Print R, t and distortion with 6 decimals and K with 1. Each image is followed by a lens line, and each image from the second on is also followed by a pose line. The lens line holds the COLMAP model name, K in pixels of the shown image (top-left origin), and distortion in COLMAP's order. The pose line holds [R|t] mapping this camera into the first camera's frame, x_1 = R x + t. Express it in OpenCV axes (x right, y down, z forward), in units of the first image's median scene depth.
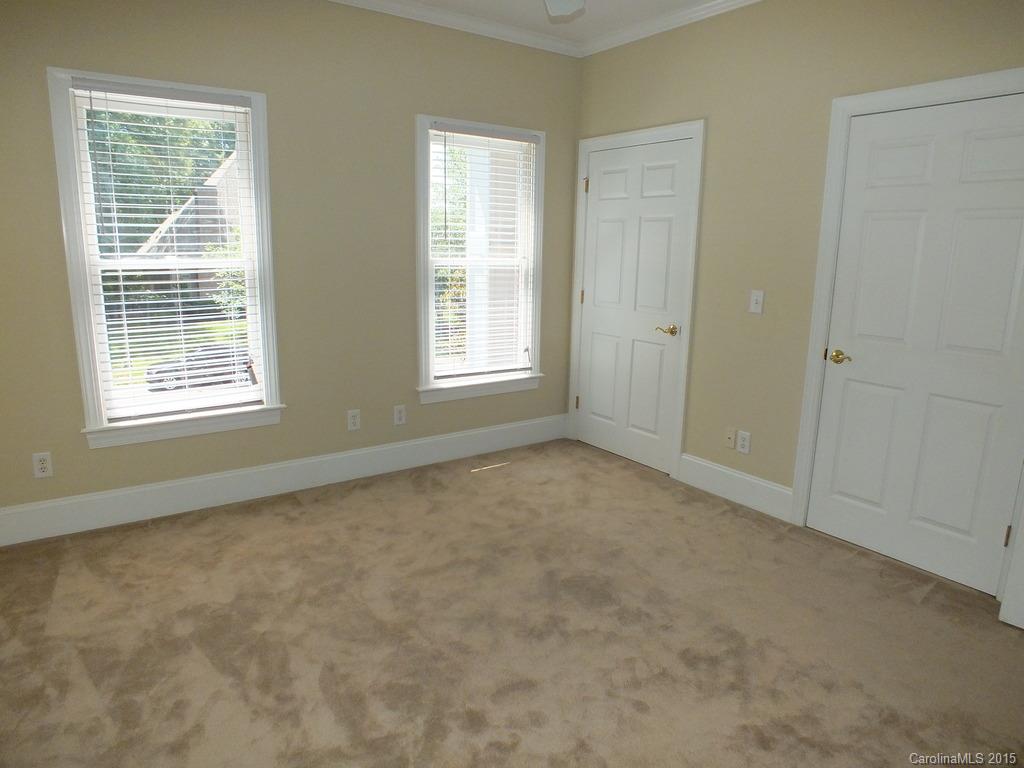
lens RADIAL K [[663.5, 0, 500.1], [0, 663.5, 391.3], [0, 0, 1]] dist [-0.072801, 0.041698]
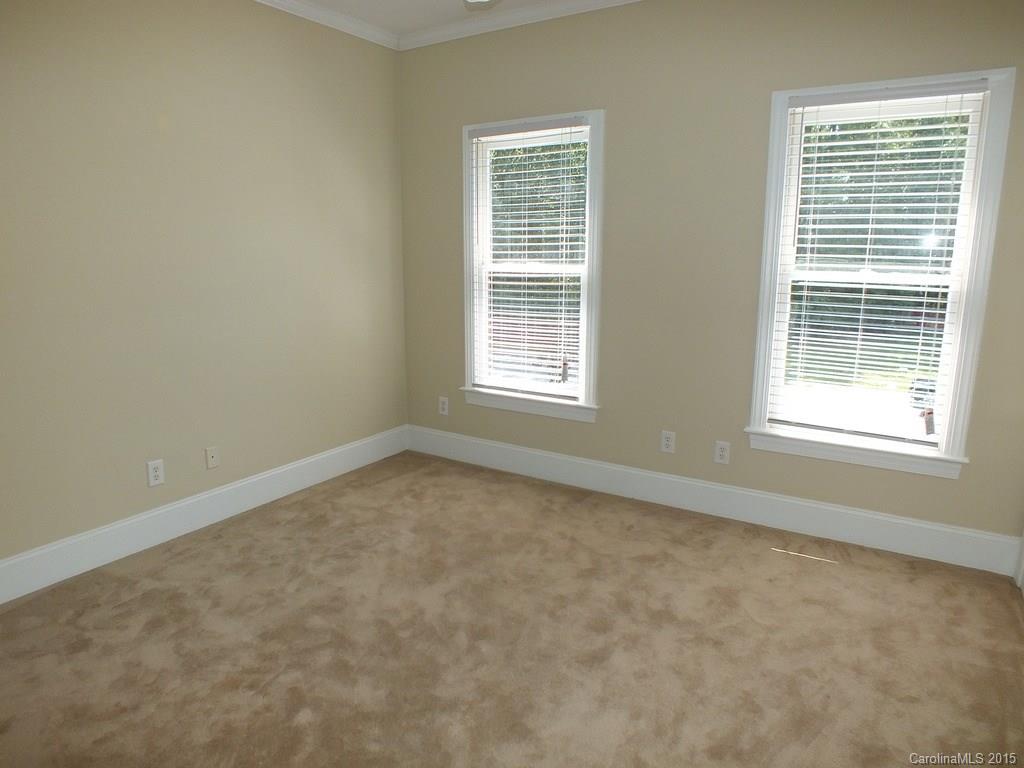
lens RADIAL K [[692.7, 0, 486.6], [0, 692.7, 384.9], [0, 0, 1]] dist [0.001676, -0.052249]
pose [[0.357080, 0.165221, -0.919346, 0.586705], [-0.202015, 0.974598, 0.096687, -0.080302], [0.911967, 0.151197, 0.381386, 0.405887]]
